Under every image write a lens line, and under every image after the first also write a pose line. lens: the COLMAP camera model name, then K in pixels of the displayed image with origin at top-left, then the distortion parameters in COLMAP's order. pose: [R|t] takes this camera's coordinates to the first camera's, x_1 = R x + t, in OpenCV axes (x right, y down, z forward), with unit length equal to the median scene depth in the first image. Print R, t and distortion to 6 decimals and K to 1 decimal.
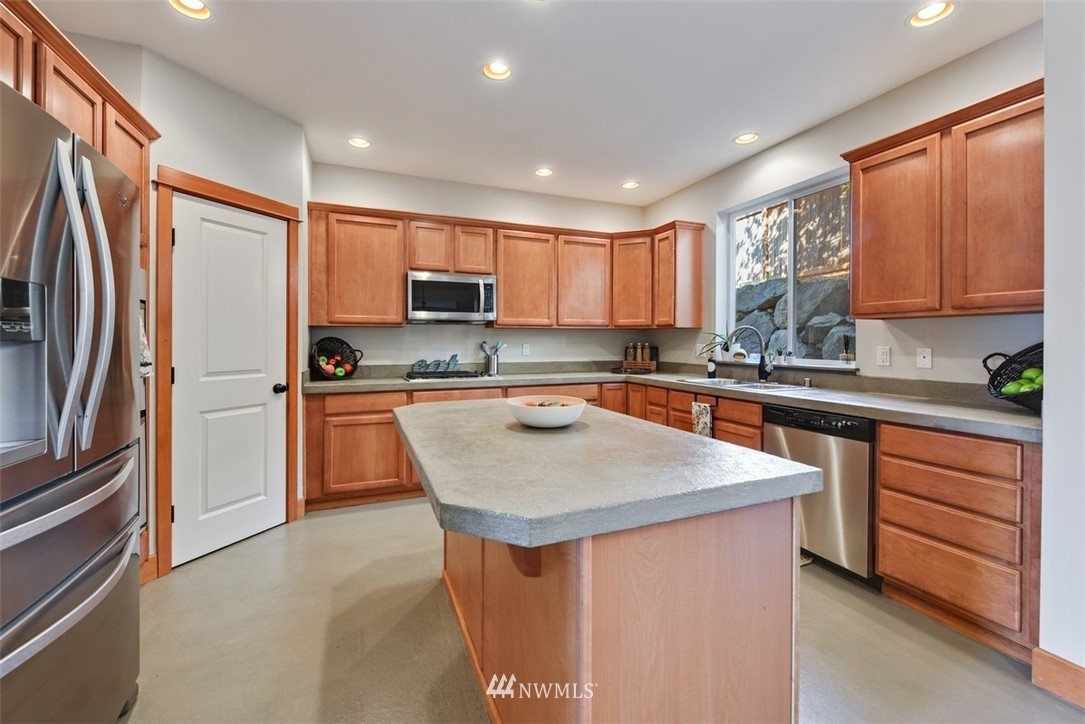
lens RADIAL K [[442.0, 0, 532.3], [0, 442.0, 339.4], [0, 0, 1]] dist [-0.003872, -0.000341]
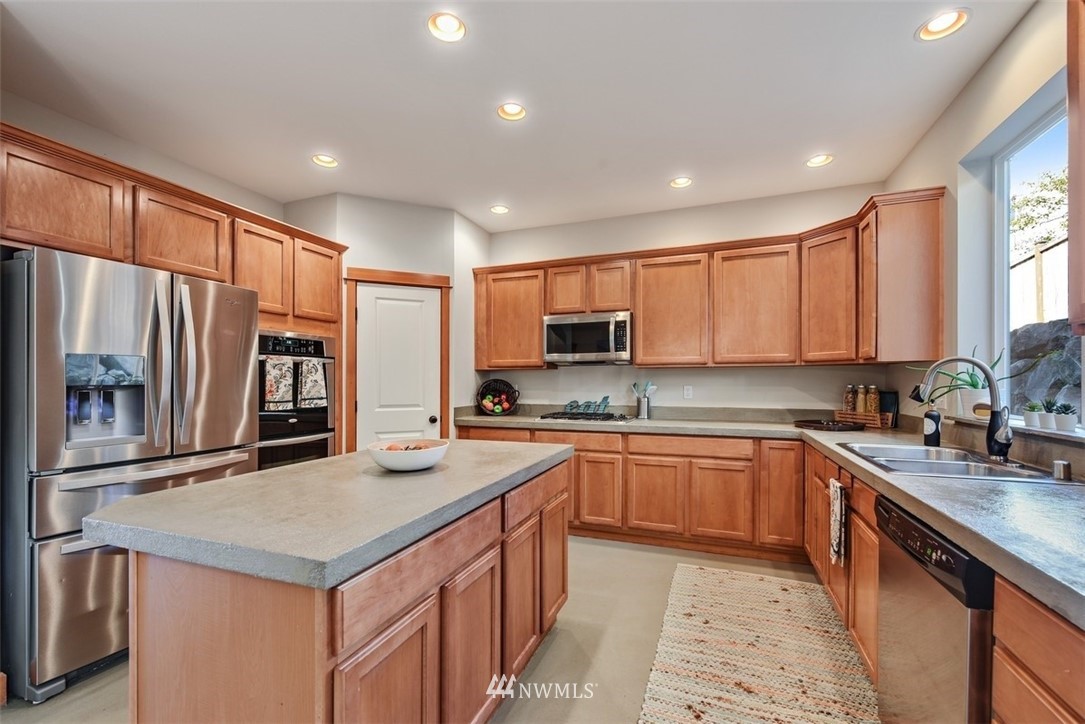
lens RADIAL K [[442.0, 0, 546.9], [0, 442.0, 384.0], [0, 0, 1]] dist [-0.003872, -0.000341]
pose [[0.736724, 0.002647, -0.676189, 0.424407], [0.004900, 0.999945, 0.009253, -0.002517], [0.676176, -0.010130, 0.736670, 0.211295]]
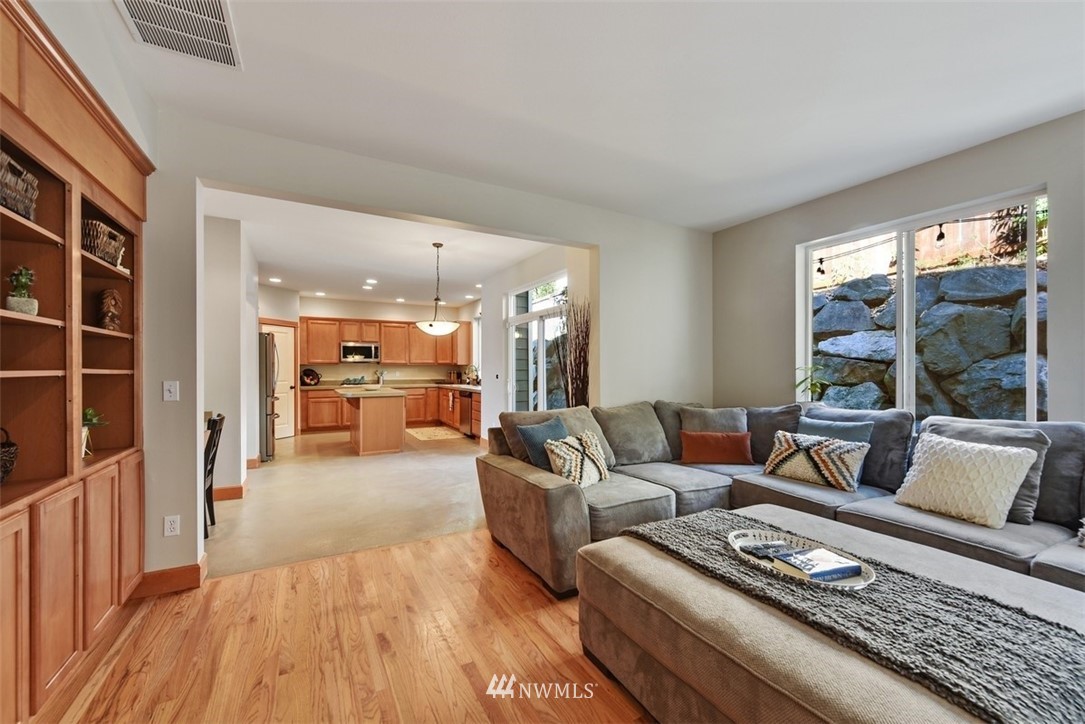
lens RADIAL K [[442.0, 0, 543.3], [0, 442.0, 372.2], [0, 0, 1]] dist [-0.003872, -0.000341]
pose [[0.991635, -0.001610, 0.129060, 0.503824], [0.000107, 0.999932, 0.011646, -0.014402], [-0.129070, -0.011535, 0.991568, -1.542530]]
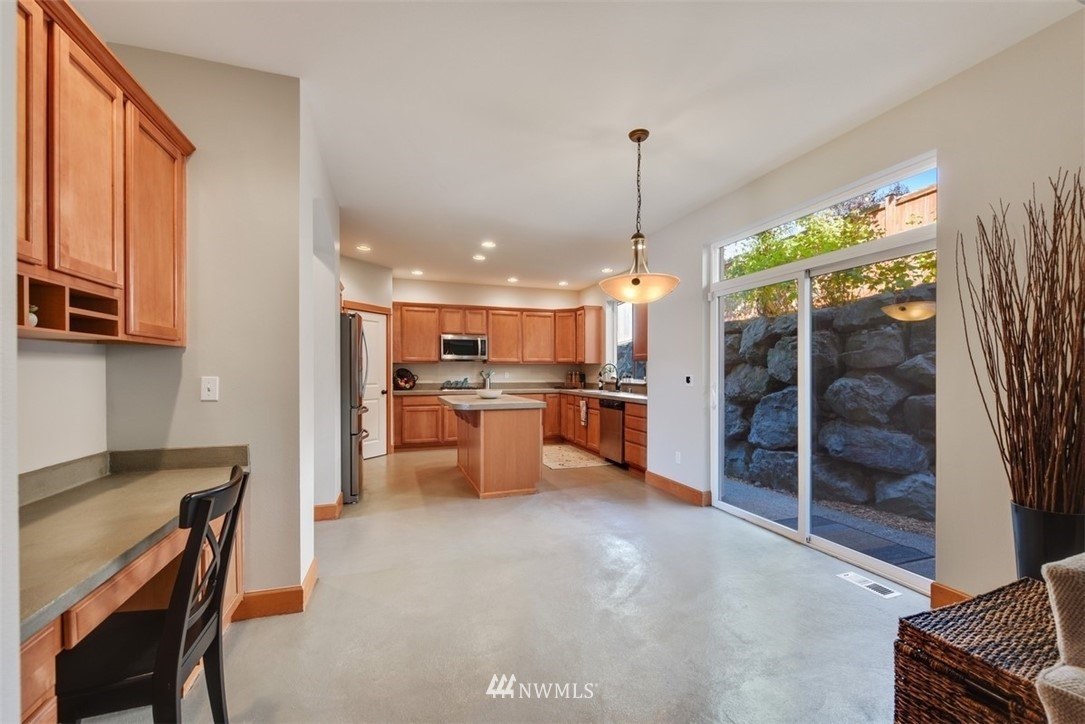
lens RADIAL K [[442.0, 0, 537.4], [0, 442.0, 376.4], [0, 0, 1]] dist [-0.003872, -0.000341]
pose [[0.998915, 0.001513, -0.046550, 0.223457], [-0.000784, 0.999877, 0.015683, -0.001322], [0.046568, -0.015630, 0.998793, -0.890130]]
